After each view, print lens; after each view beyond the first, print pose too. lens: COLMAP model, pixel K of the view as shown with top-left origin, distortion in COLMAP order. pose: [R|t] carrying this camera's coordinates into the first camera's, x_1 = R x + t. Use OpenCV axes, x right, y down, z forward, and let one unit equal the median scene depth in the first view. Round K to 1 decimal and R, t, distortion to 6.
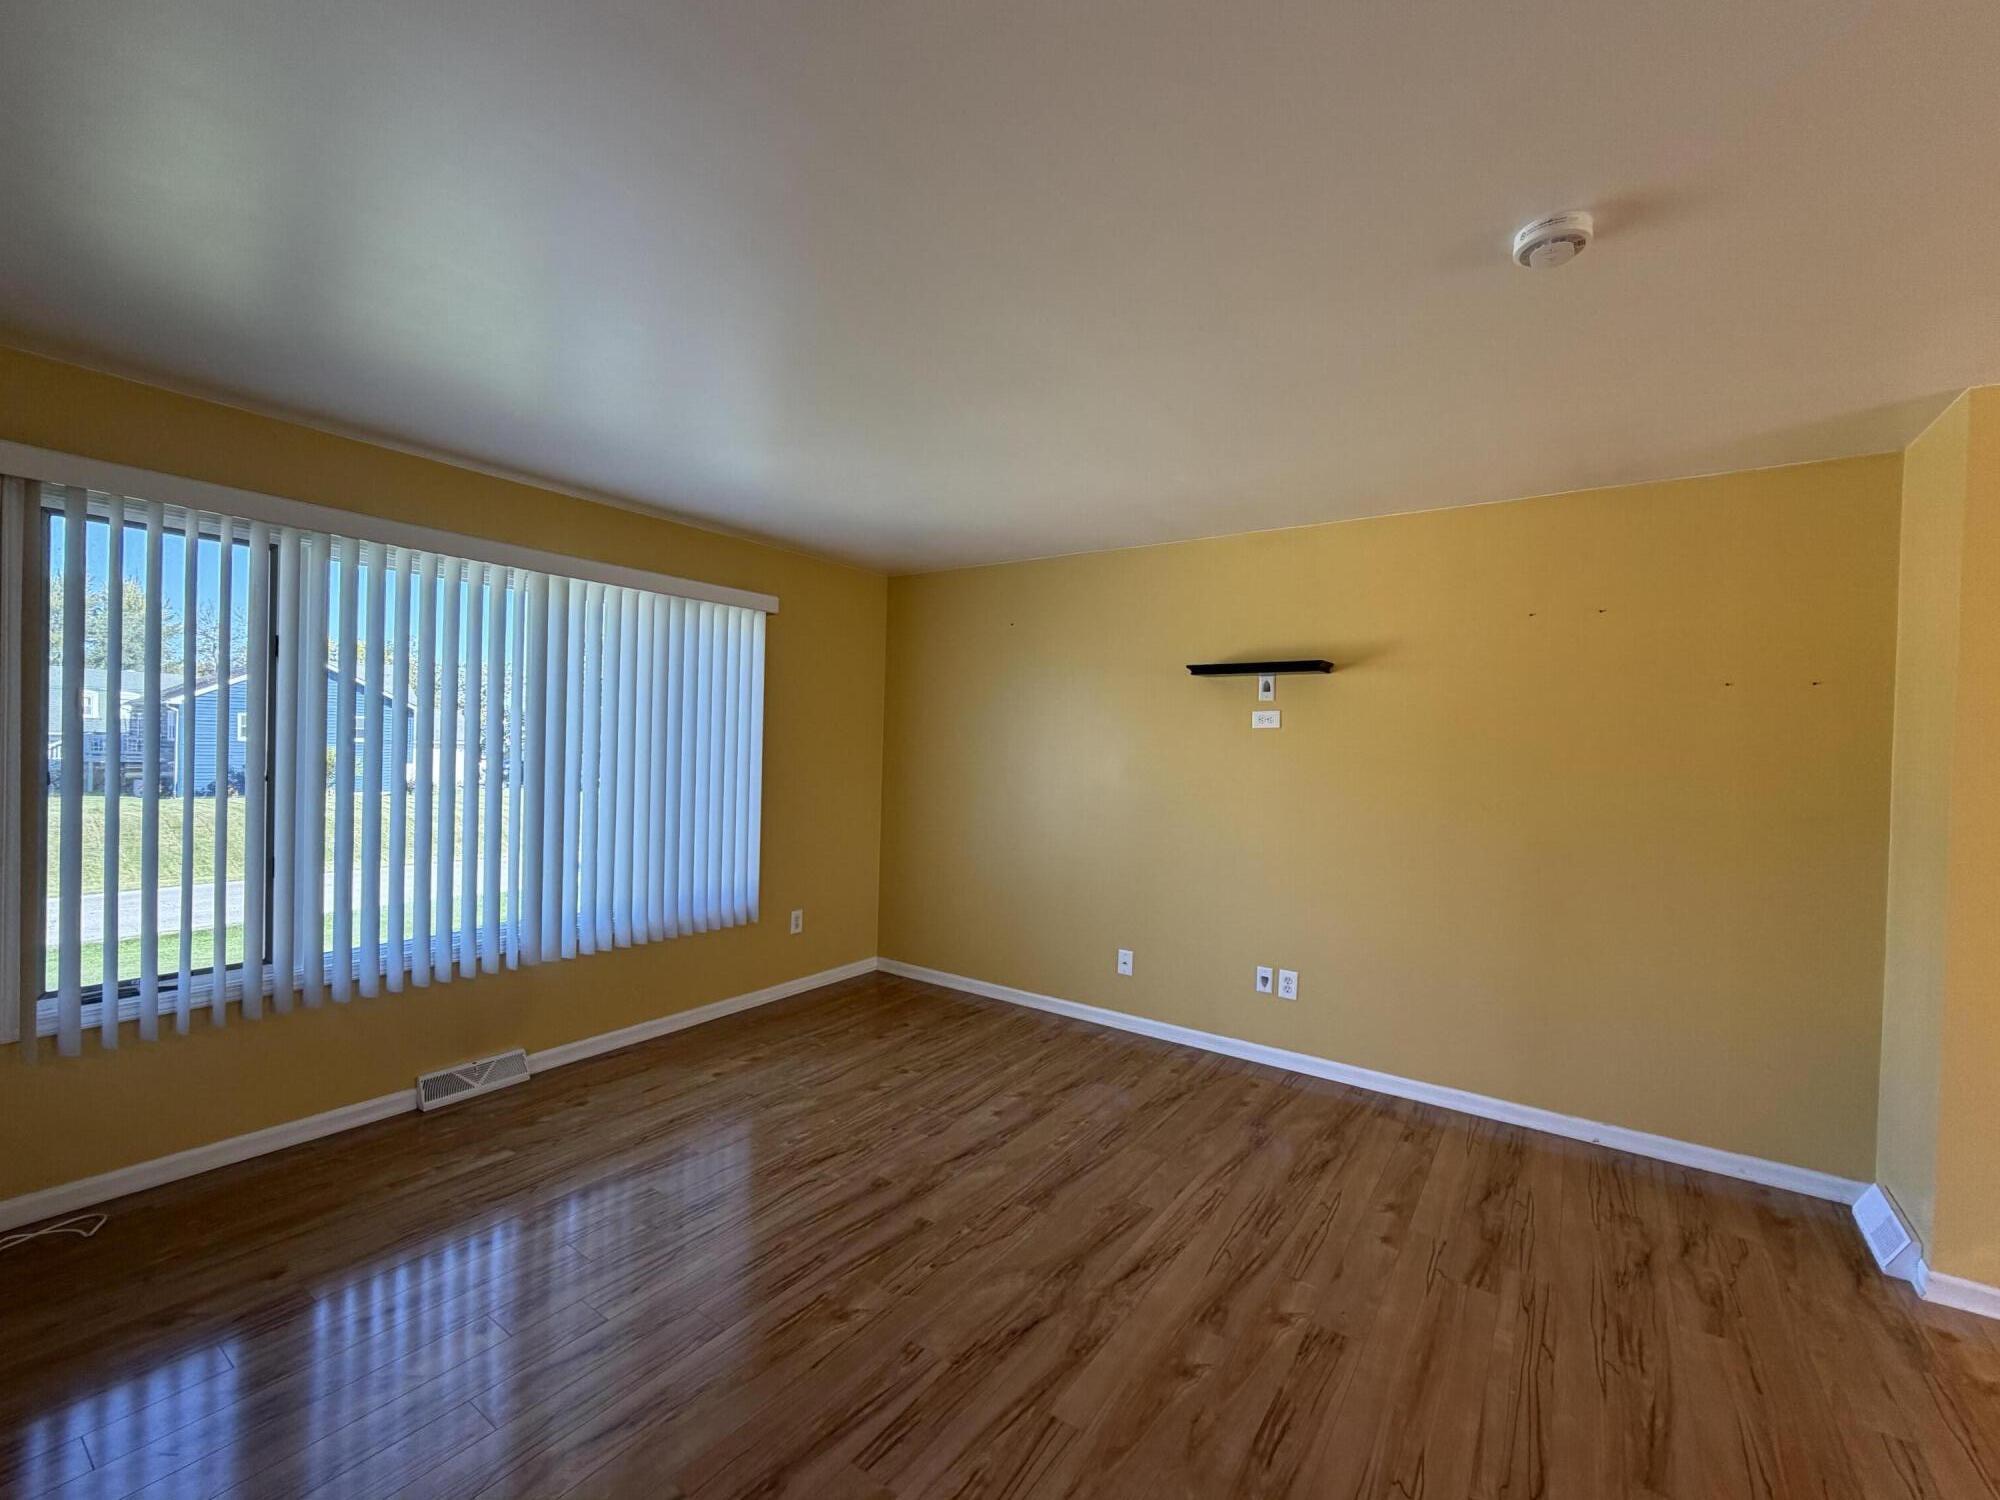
lens RADIAL K [[804.2, 0, 1011.7], [0, 804.2, 757.3], [0, 0, 1]] dist [0.000400, 0.000444]
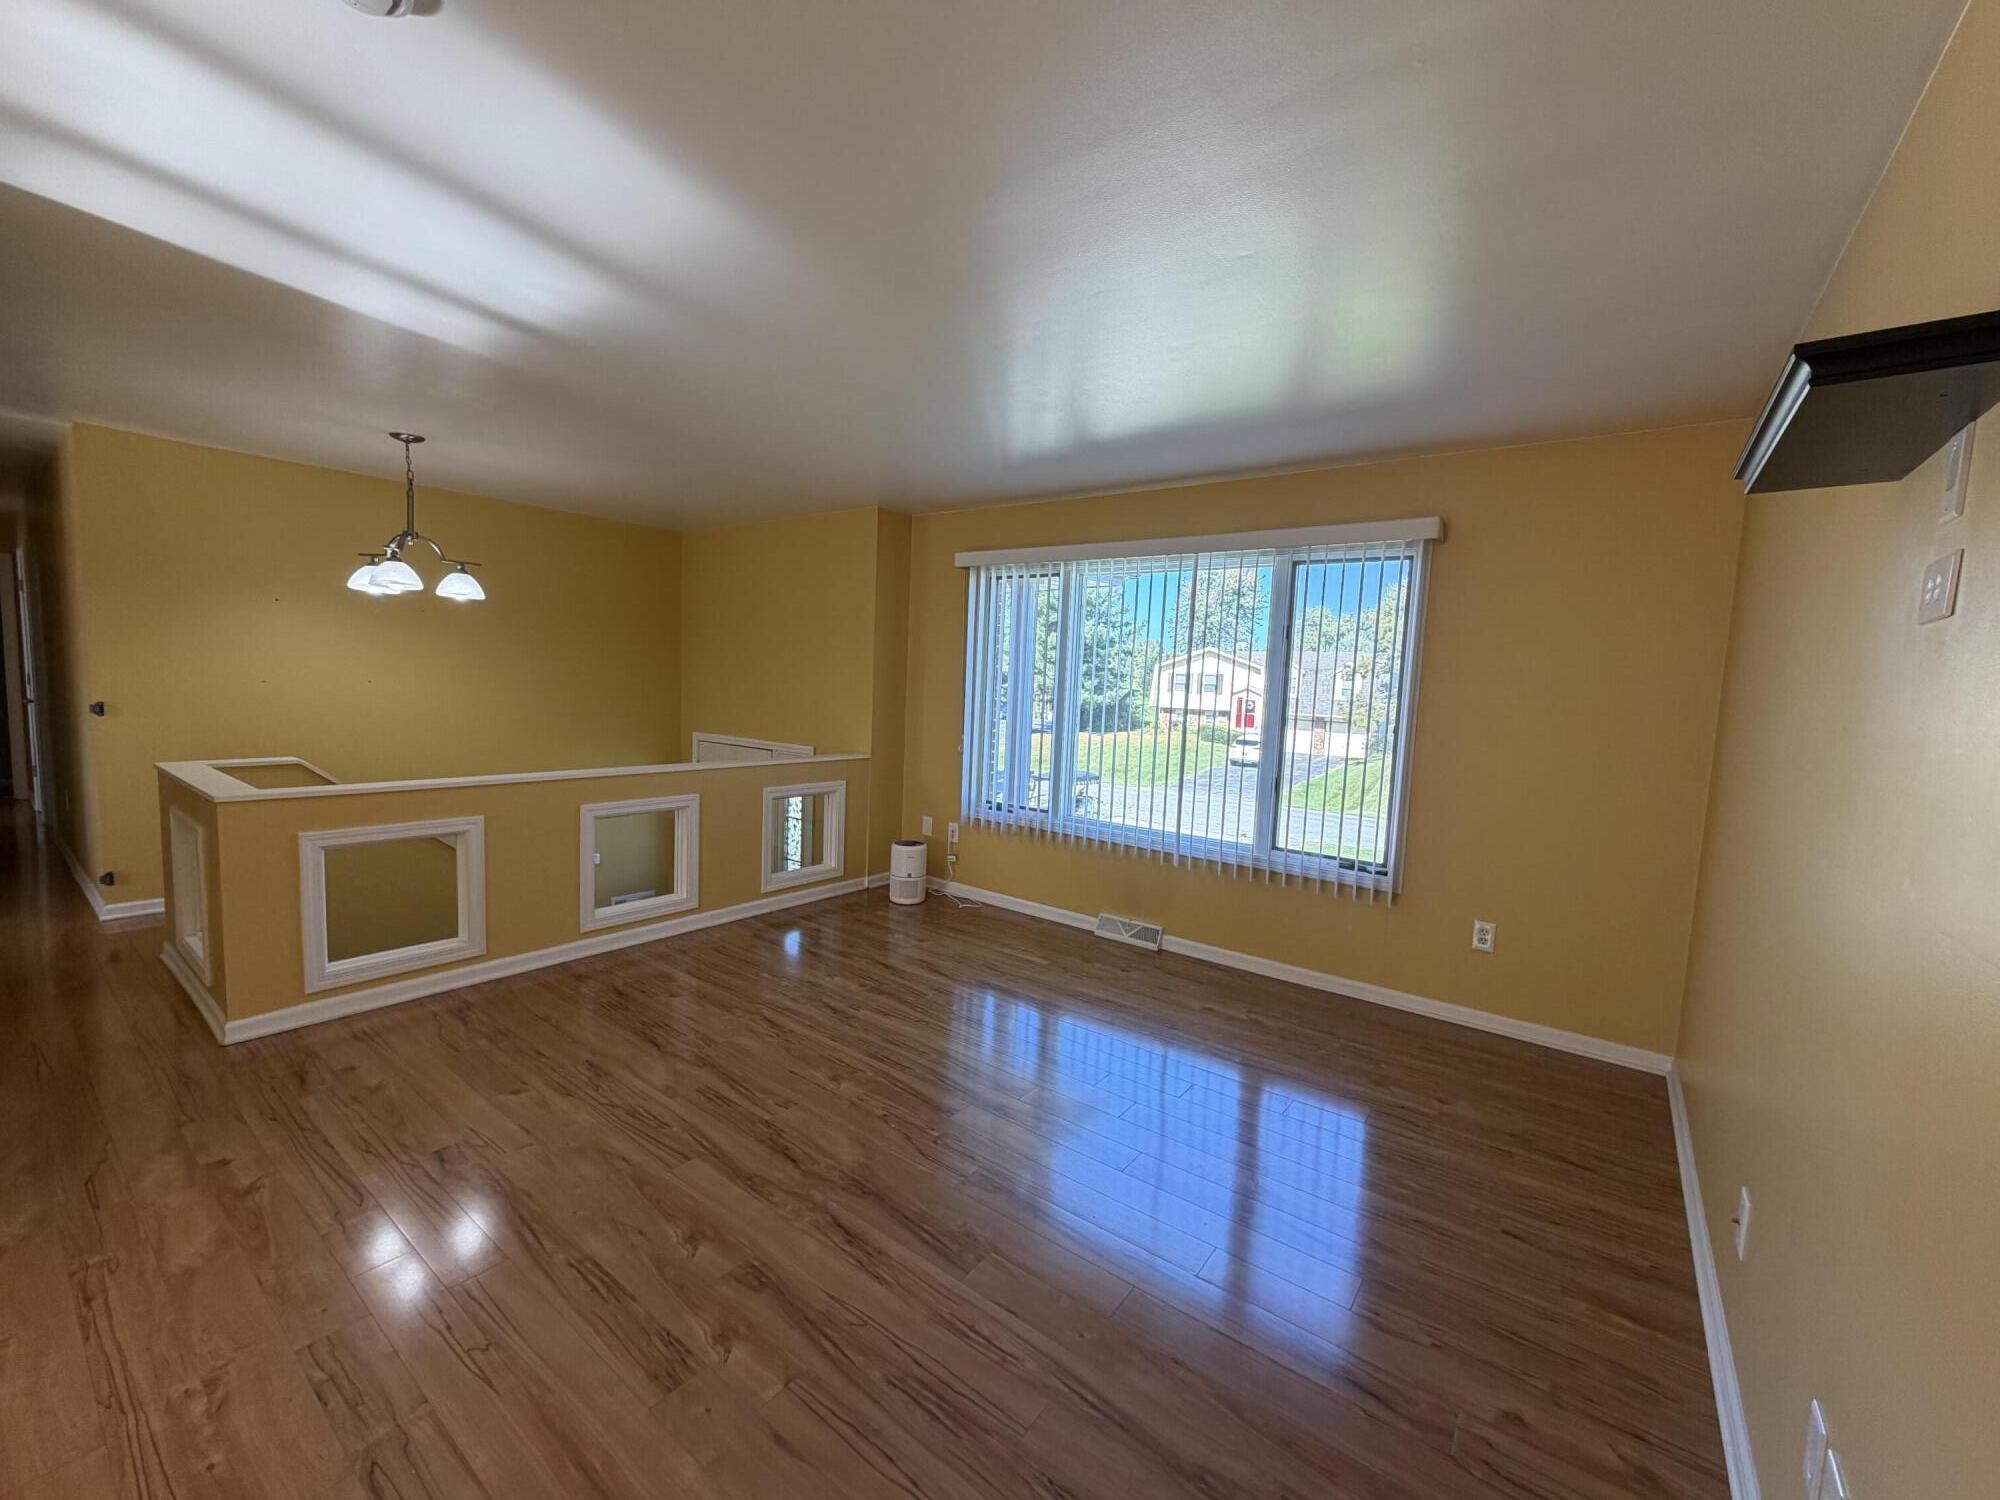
lens RADIAL K [[804.2, 0, 1007.7], [0, 804.2, 747.1], [0, 0, 1]] dist [0.000400, 0.000444]
pose [[-0.018991, 0.057062, -0.998190, 1.067415], [-0.060549, 0.996472, 0.058116, 0.021141], [0.997985, 0.061543, -0.015469, 1.200588]]
